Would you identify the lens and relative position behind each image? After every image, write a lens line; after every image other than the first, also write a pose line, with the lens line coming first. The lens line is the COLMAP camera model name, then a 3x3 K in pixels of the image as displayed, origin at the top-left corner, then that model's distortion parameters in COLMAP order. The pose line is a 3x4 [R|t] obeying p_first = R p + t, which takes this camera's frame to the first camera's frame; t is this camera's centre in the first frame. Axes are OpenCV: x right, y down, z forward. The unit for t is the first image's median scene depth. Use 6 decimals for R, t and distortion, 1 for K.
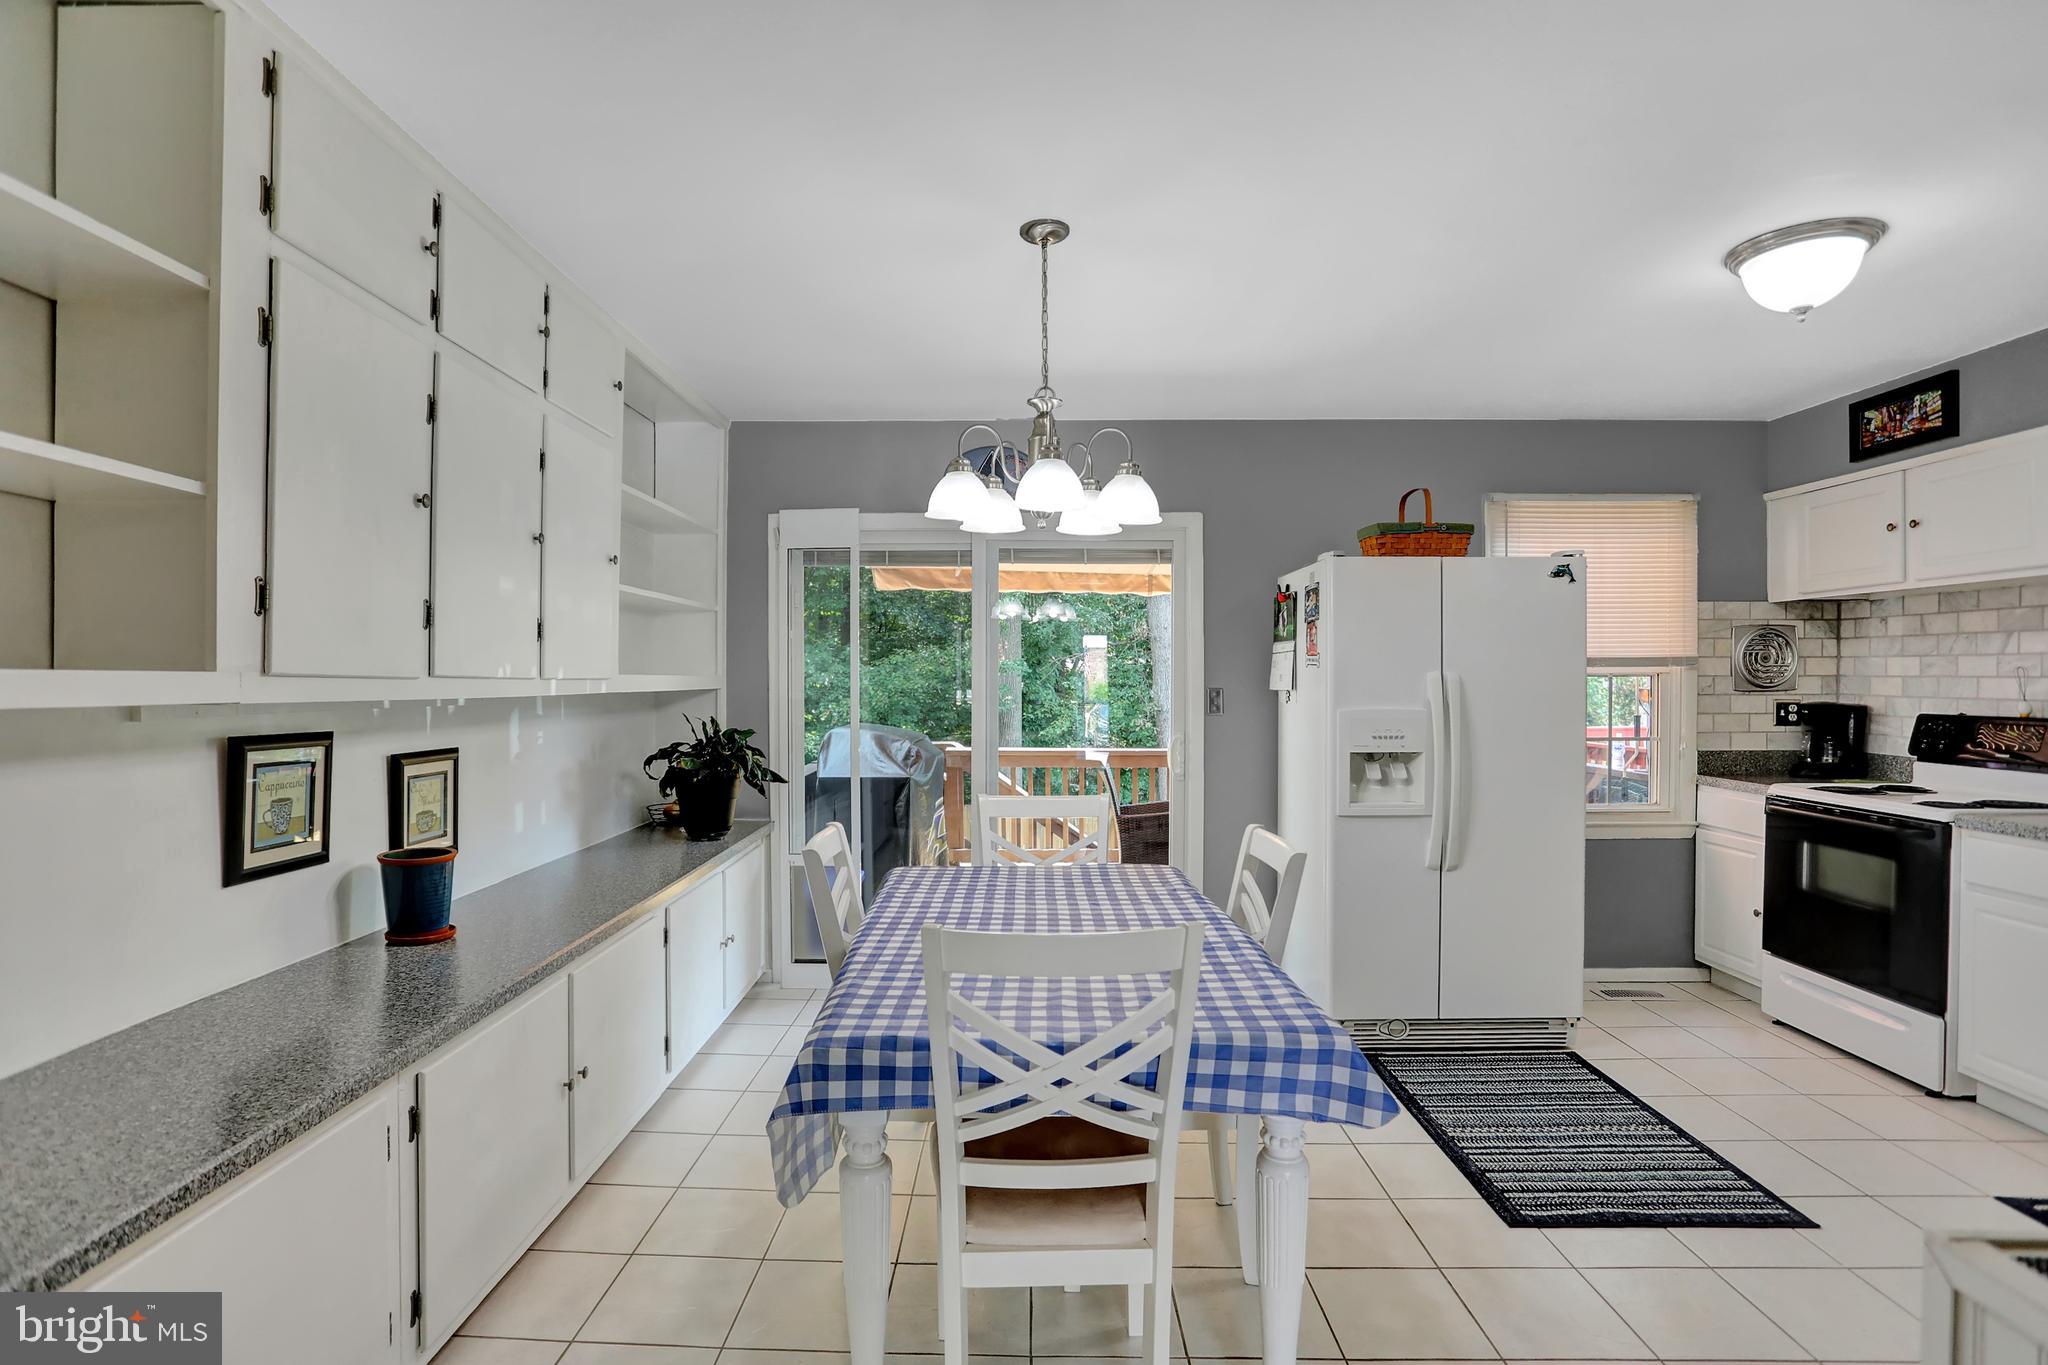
lens RADIAL K [[1007.5, 0, 1003.7], [0, 1007.5, 691.5], [0, 0, 1]] dist [-0.068781, 0.031983]
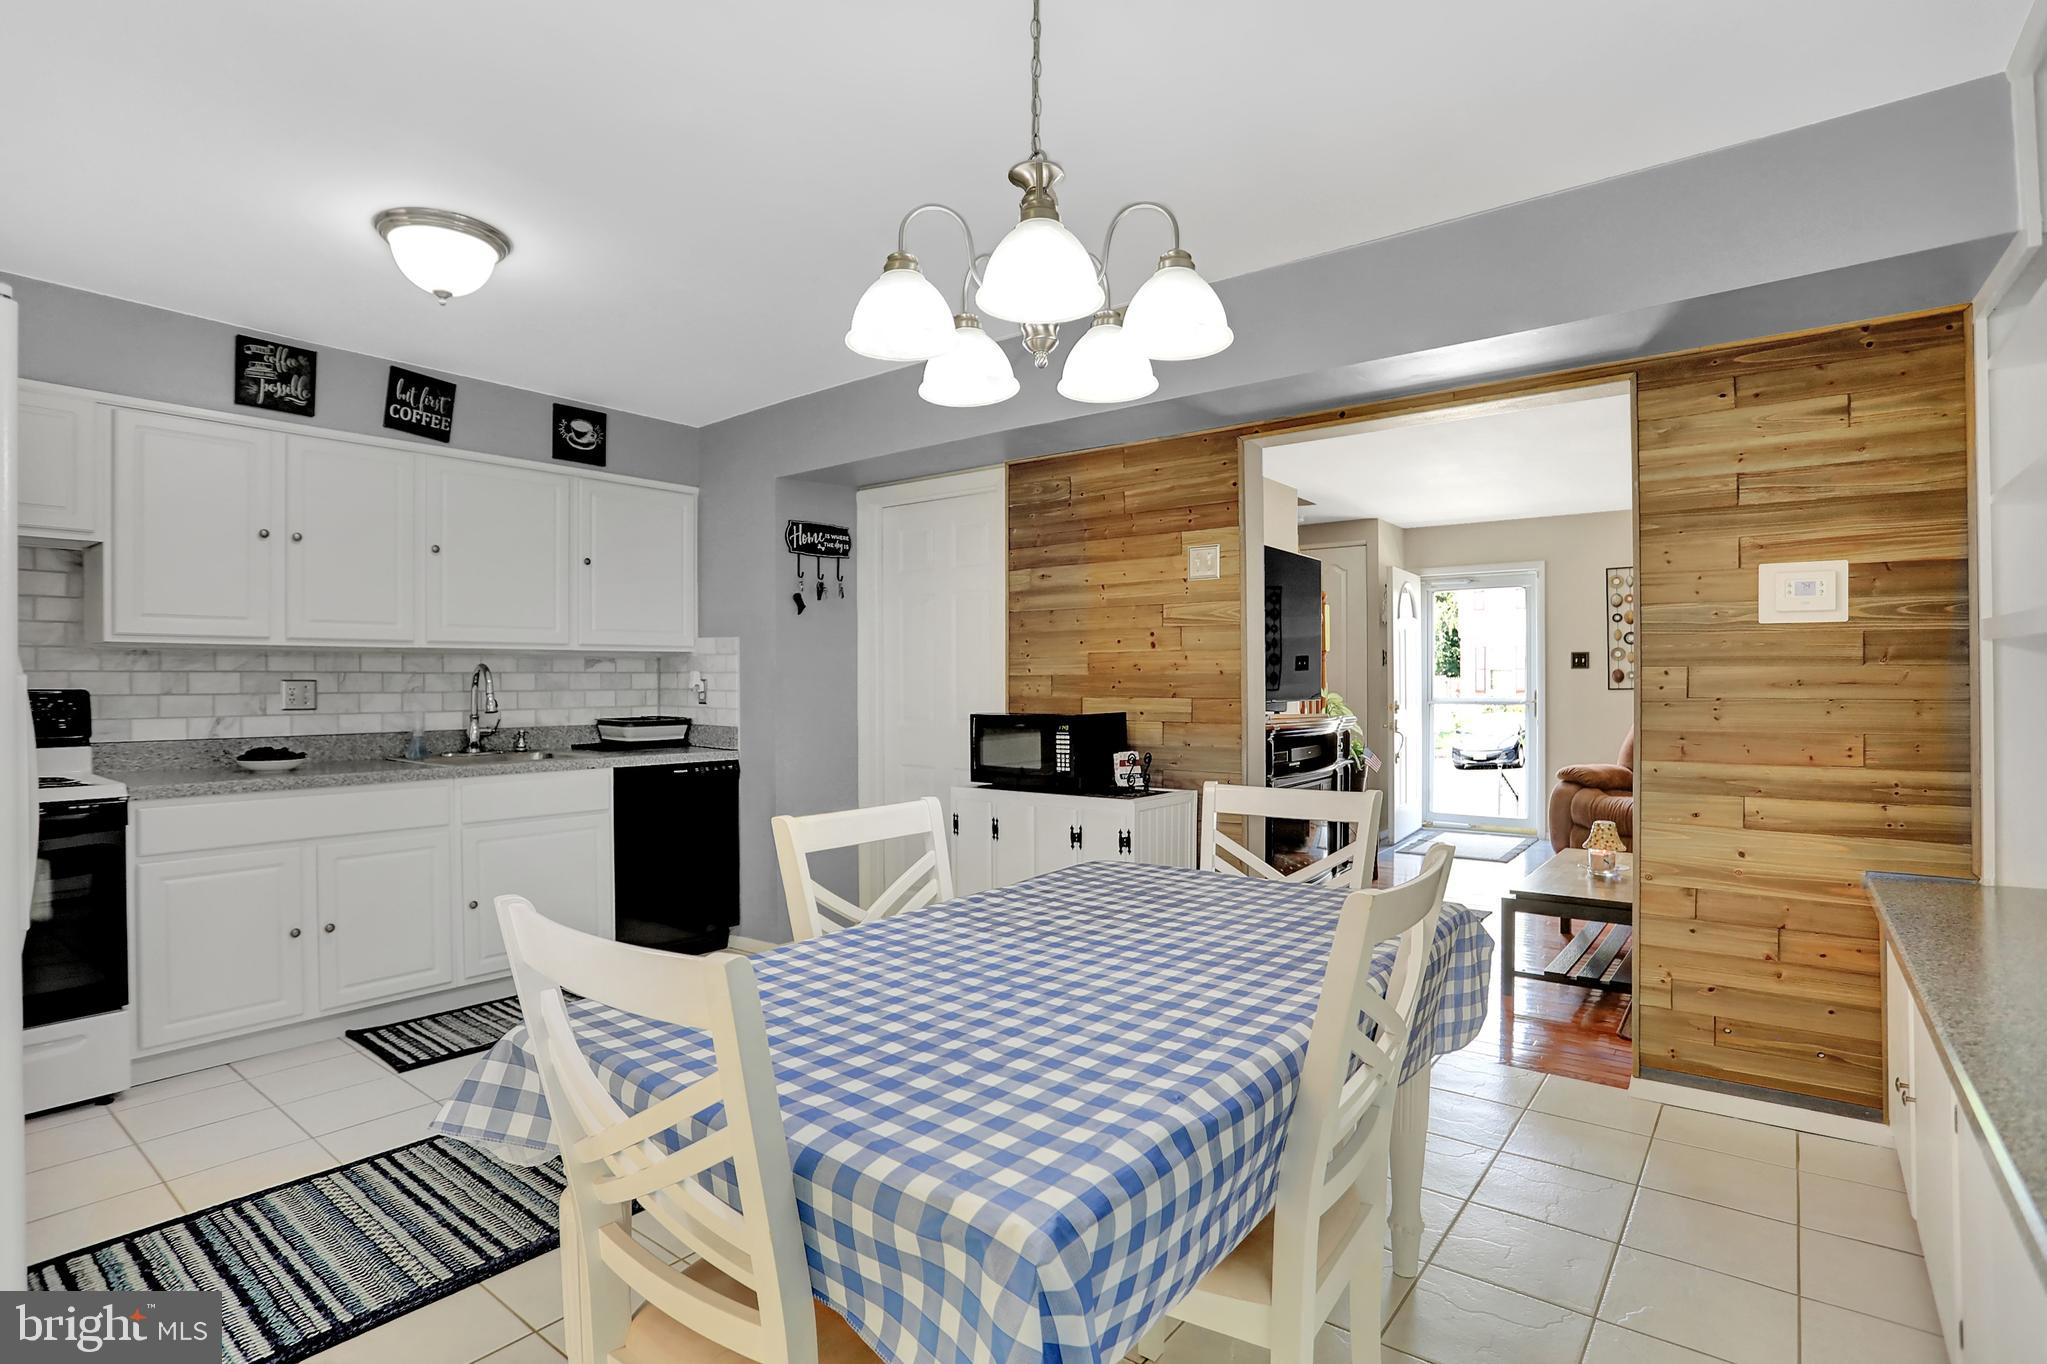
lens RADIAL K [[1008.8, 0, 1025.9], [0, 1008.8, 686.1], [0, 0, 1]] dist [-0.076984, 0.031902]
pose [[-0.804665, 0.001764, 0.593727, -0.226693], [0.012087, 0.999837, 0.013410, 0.021375], [-0.593607, 0.017967, -0.804555, 1.018740]]
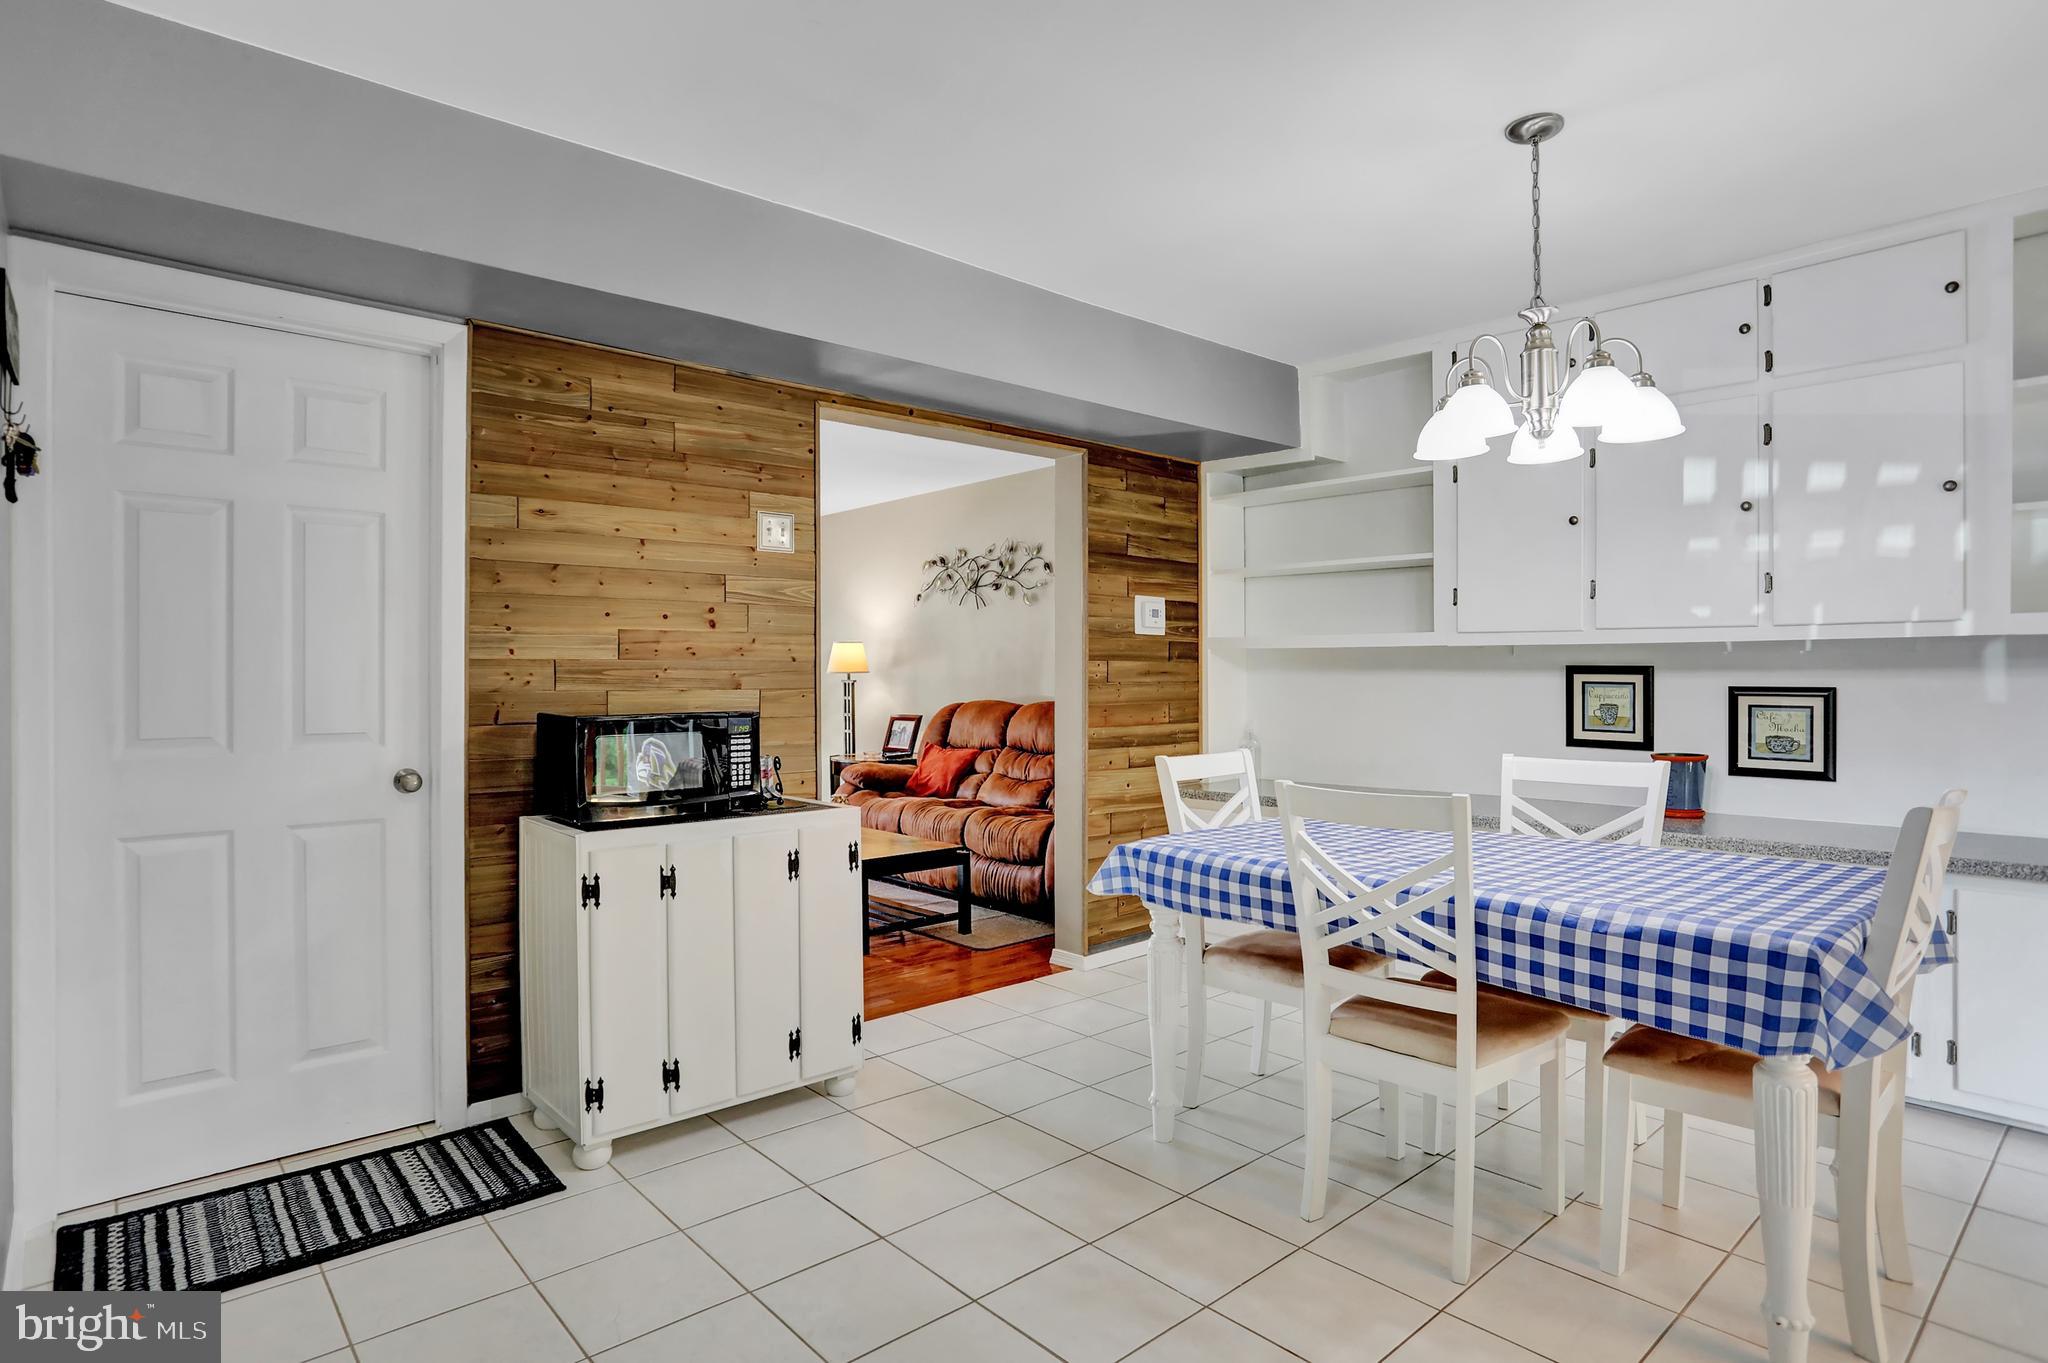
lens RADIAL K [[1093.2, 0, 1051.8], [0, 1093.2, 672.4], [0, 0, 1]] dist [-0.067295, 0.030127]
pose [[-0.719097, 0.002230, -0.694906, 0.709319], [-0.005471, 0.999946, 0.008870, 0.025061], [0.694888, 0.010180, -0.719045, 0.945586]]
